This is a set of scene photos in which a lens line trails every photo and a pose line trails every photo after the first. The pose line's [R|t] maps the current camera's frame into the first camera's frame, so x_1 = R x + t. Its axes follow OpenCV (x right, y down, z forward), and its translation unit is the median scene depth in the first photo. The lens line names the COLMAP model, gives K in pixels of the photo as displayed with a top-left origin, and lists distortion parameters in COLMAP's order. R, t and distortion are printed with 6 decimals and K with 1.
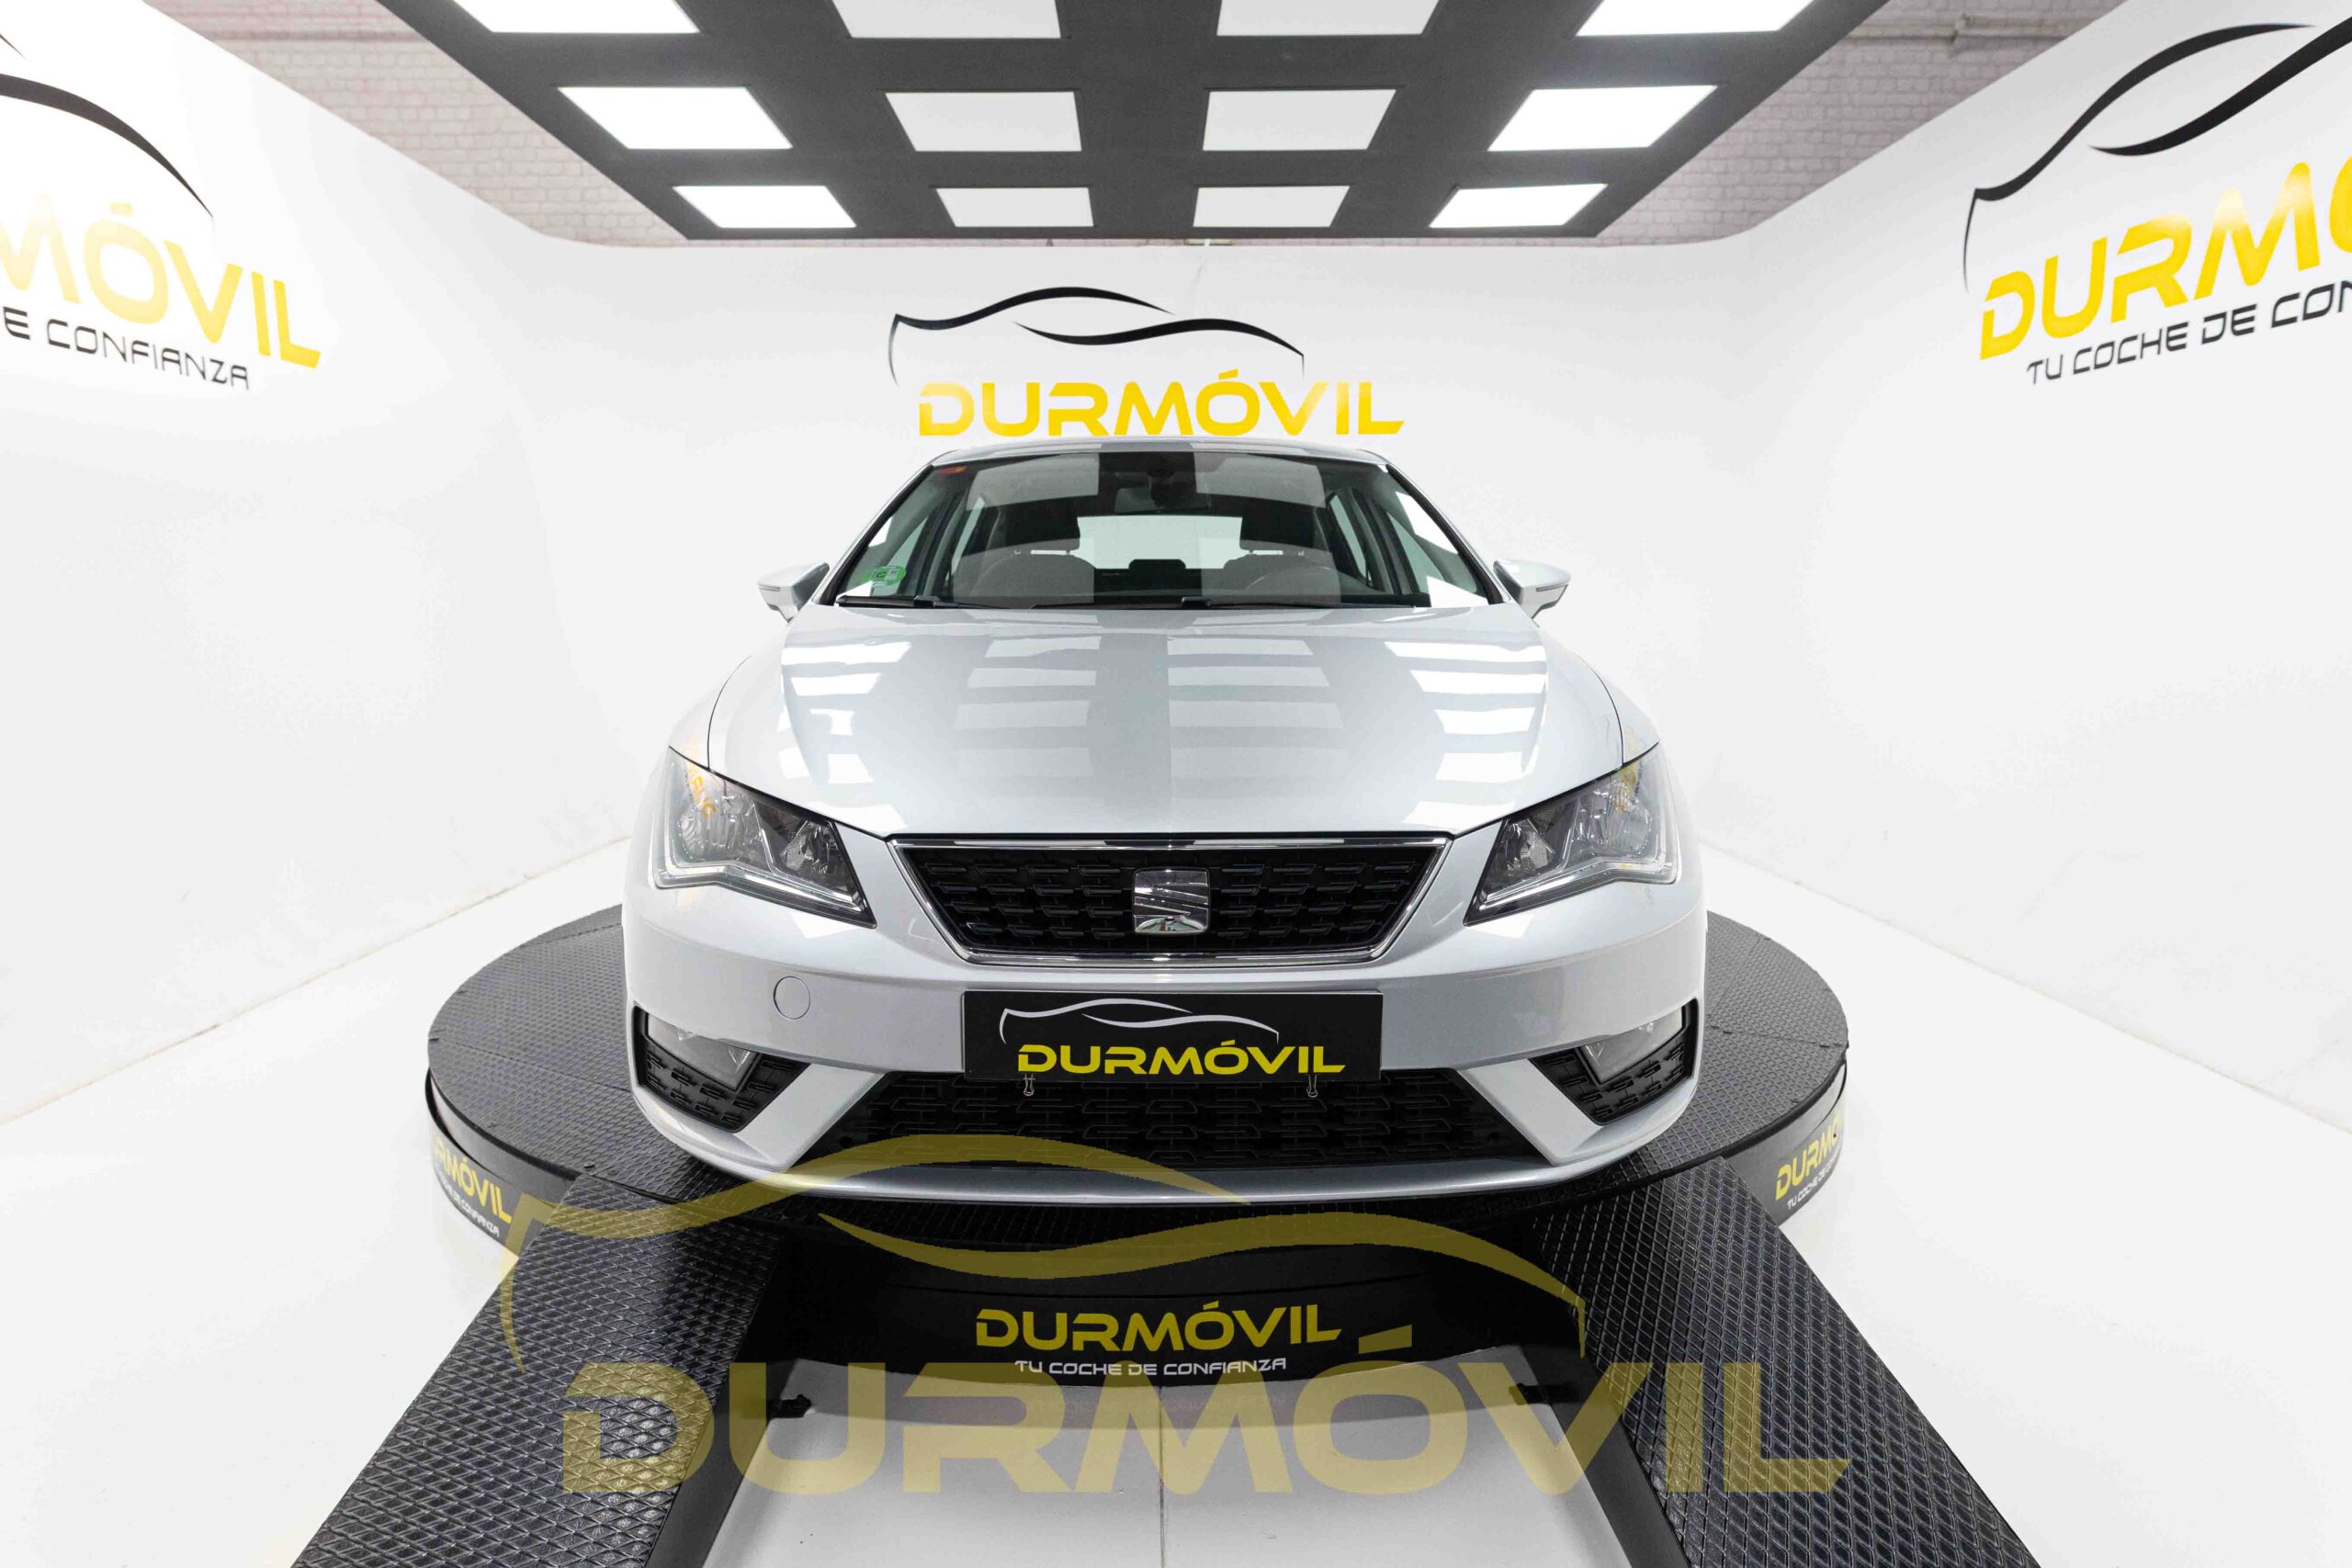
lens RADIAL K [[1357.8, 0, 1176.0], [0, 1357.8, 784.0], [0, 0, 1]] dist [0.001686, 0.000364]
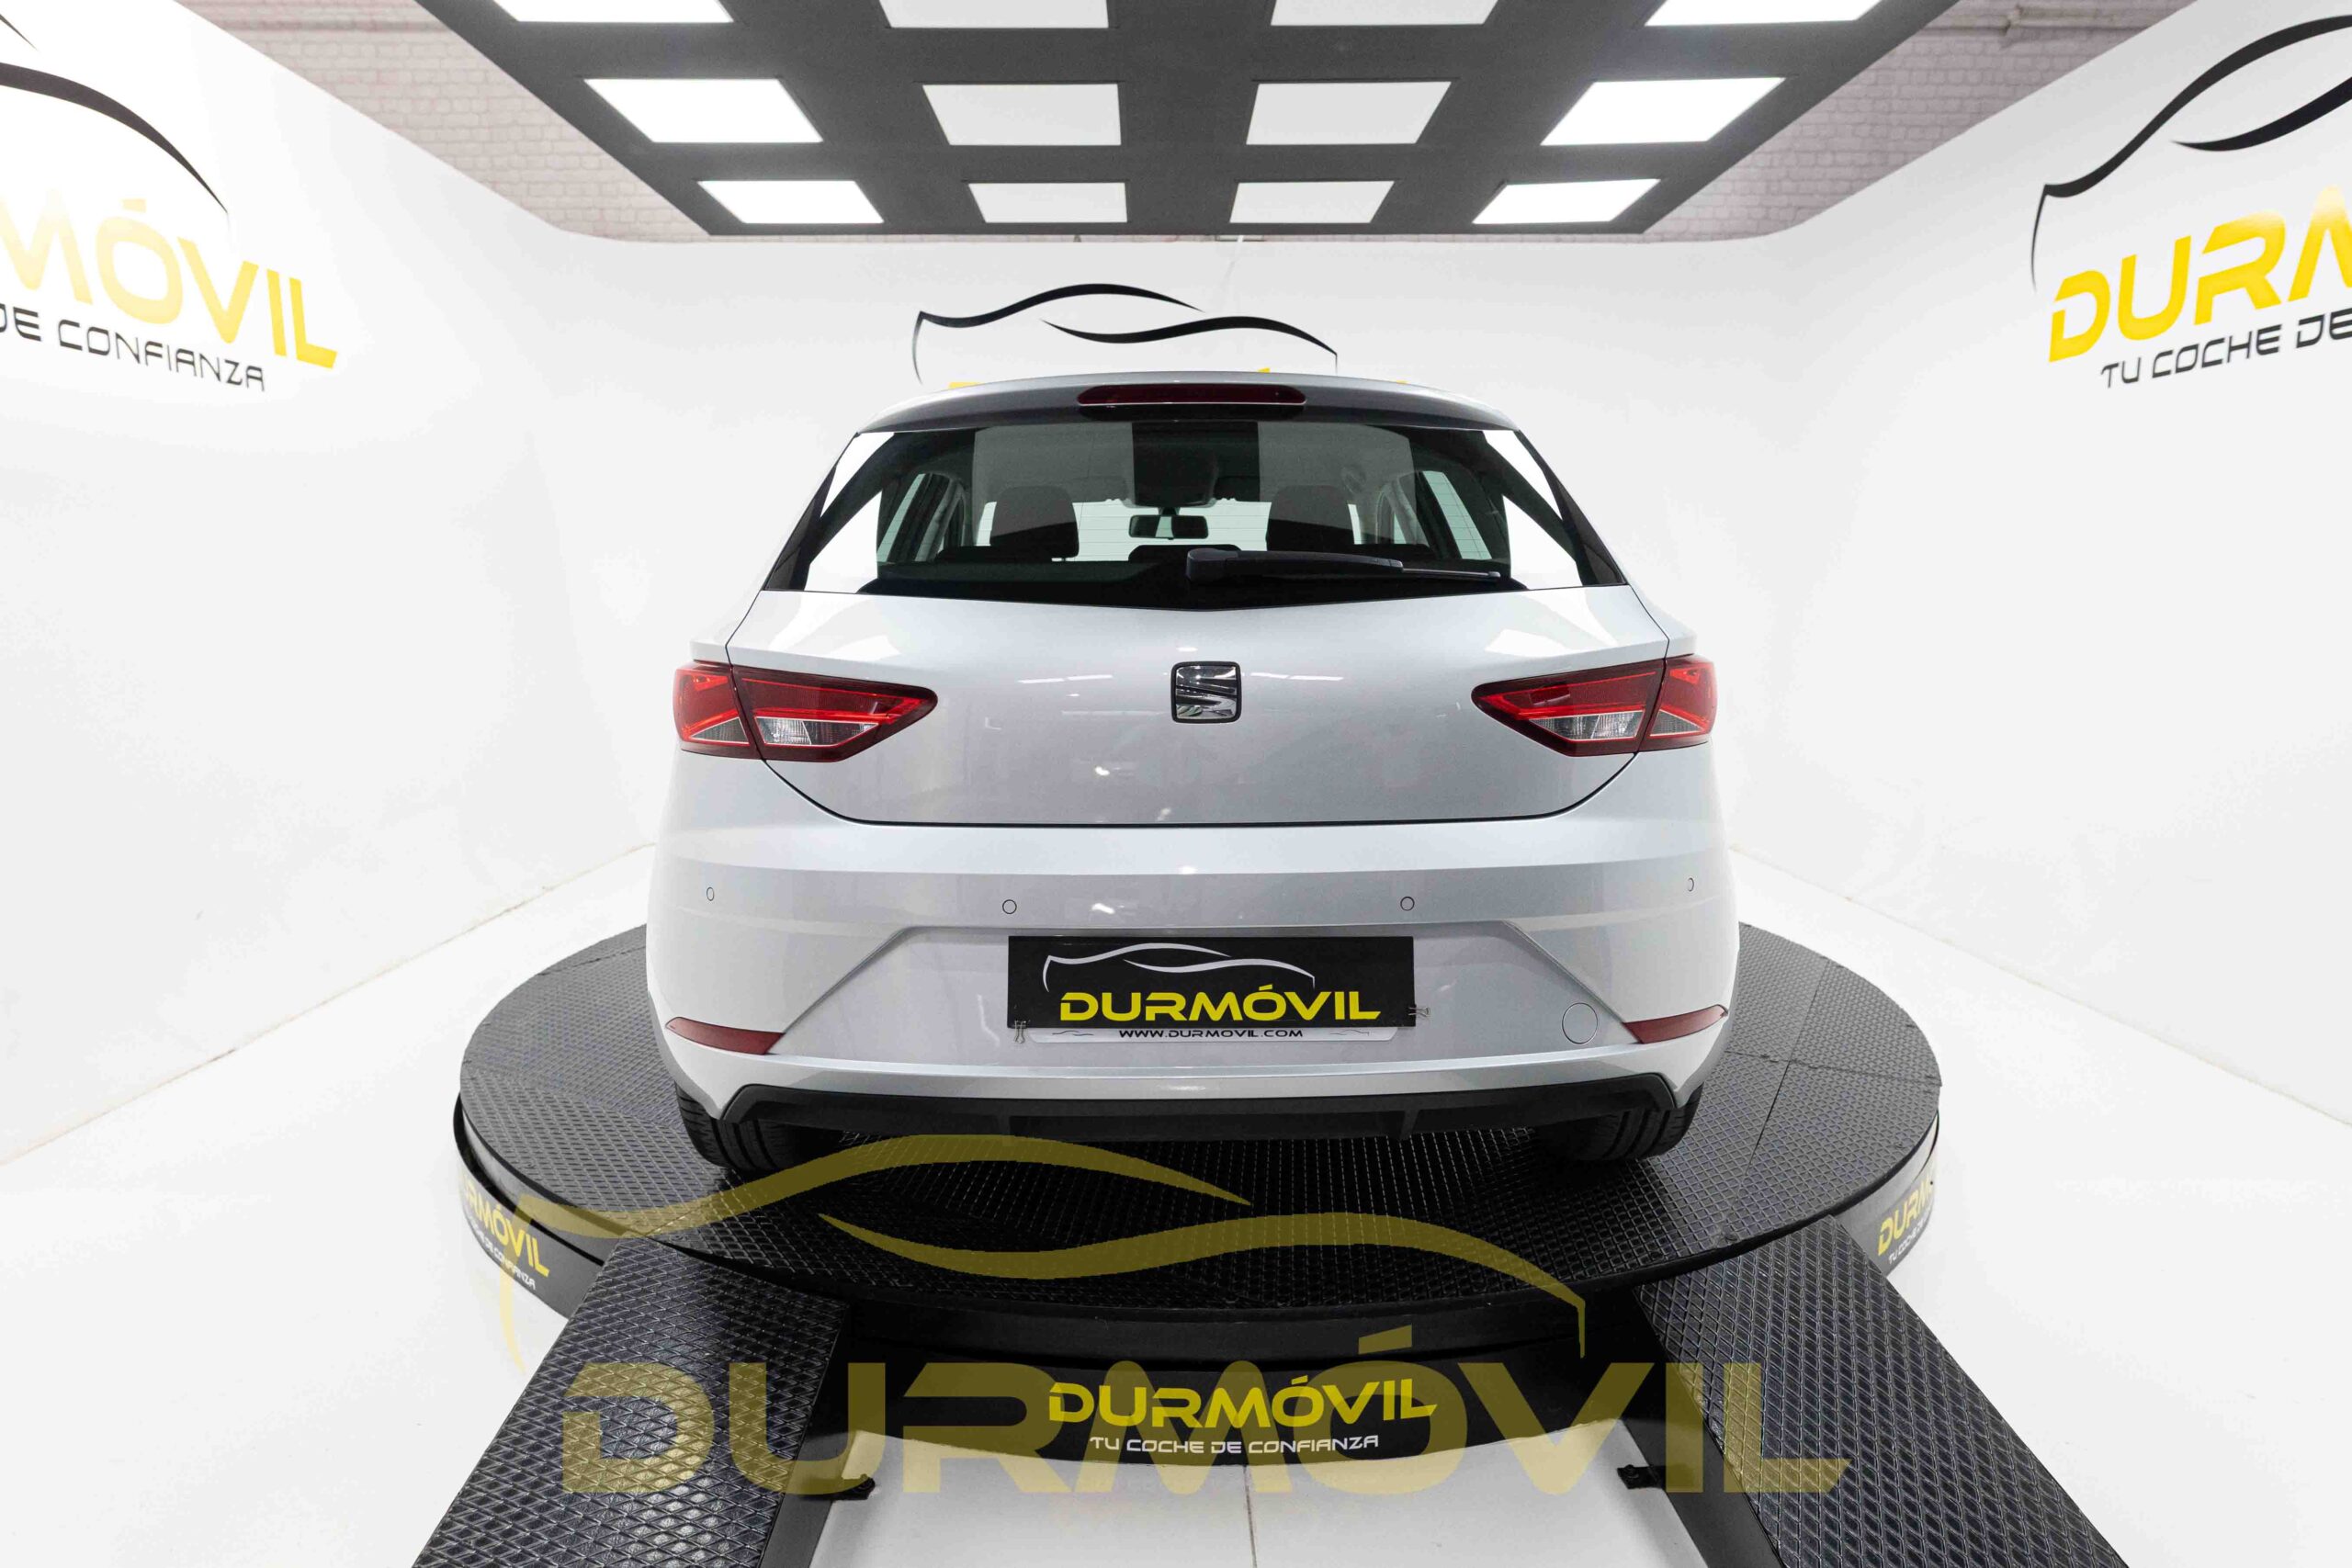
lens RADIAL K [[1364.4, 0, 1176.0], [0, 1364.4, 784.0], [0, 0, 1]] dist [0.001117, 0.001099]
pose [[0.999989, 0.002554, -0.004046, -0.025694], [-0.002541, 0.999991, 0.003264, -0.013945], [0.004054, -0.003254, 0.999986, 0.025892]]
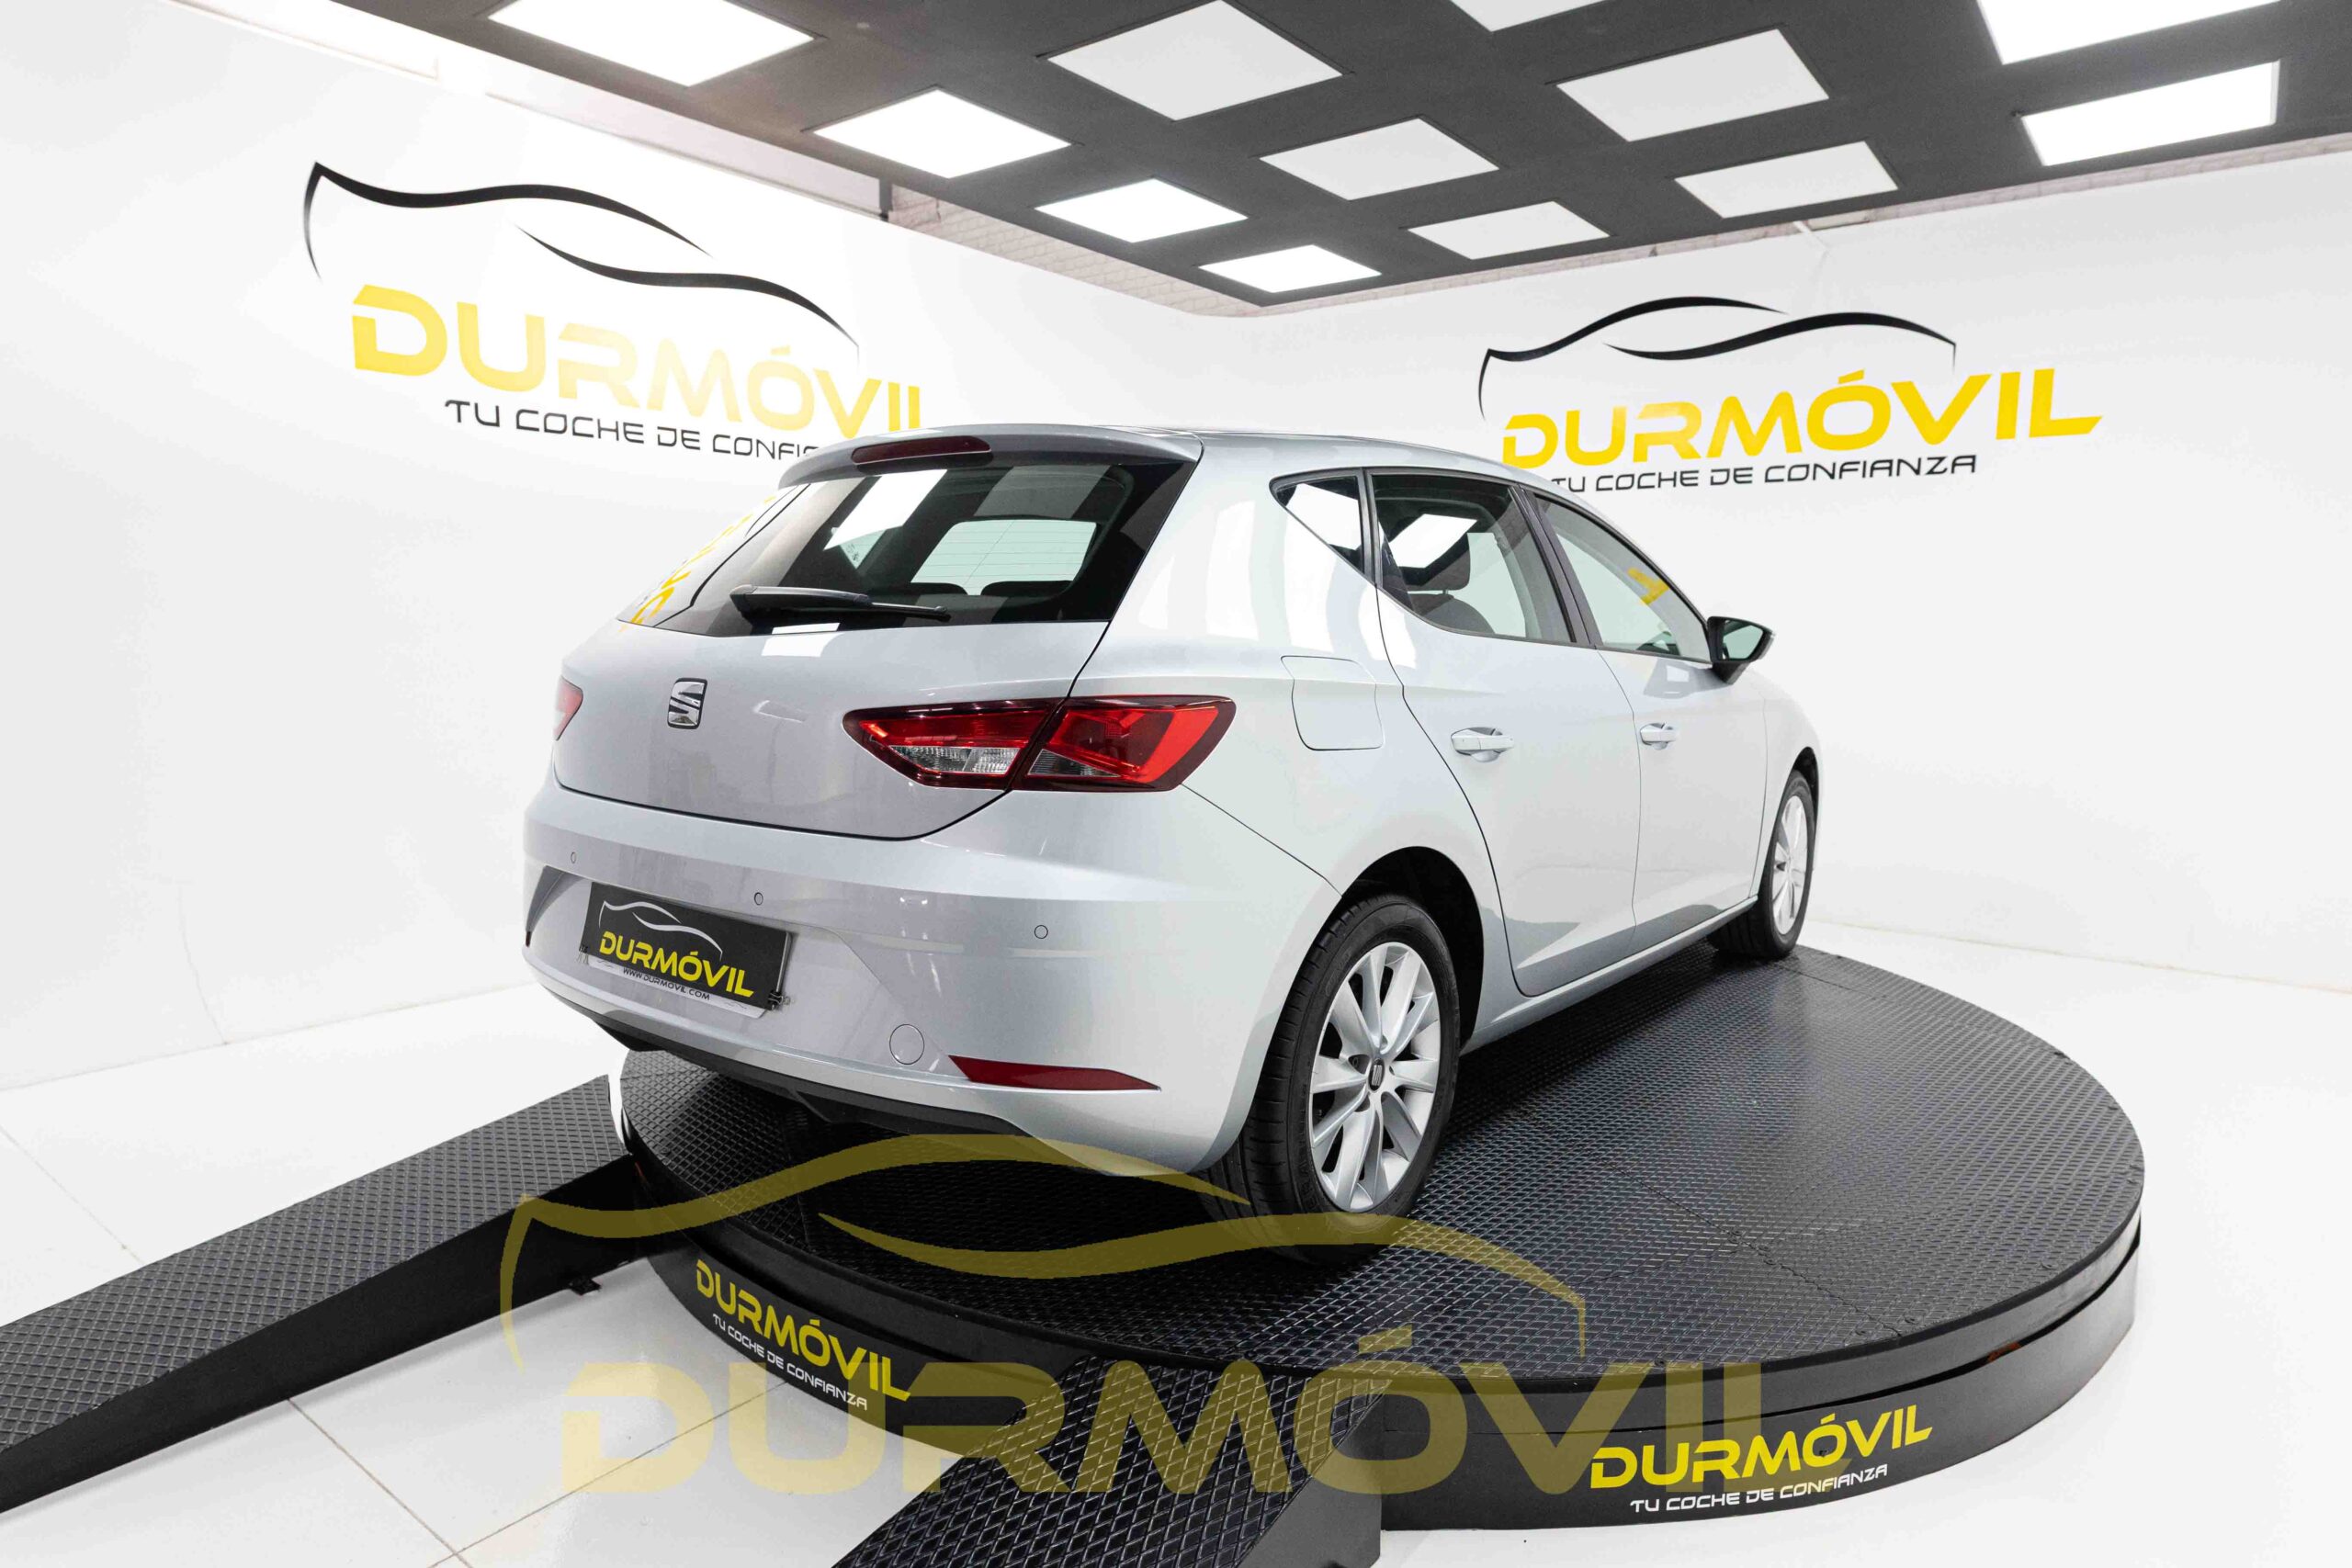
lens RADIAL K [[1350.4, 0, 1169.5], [0, 1350.4, 782.8], [0, 0, 1]] dist [0.001987, 0.000171]
pose [[0.774923, 0.091470, -0.625402, 0.386568], [-0.103010, 0.994521, 0.017819, -0.036003], [0.623605, 0.050614, 0.780100, 0.149787]]
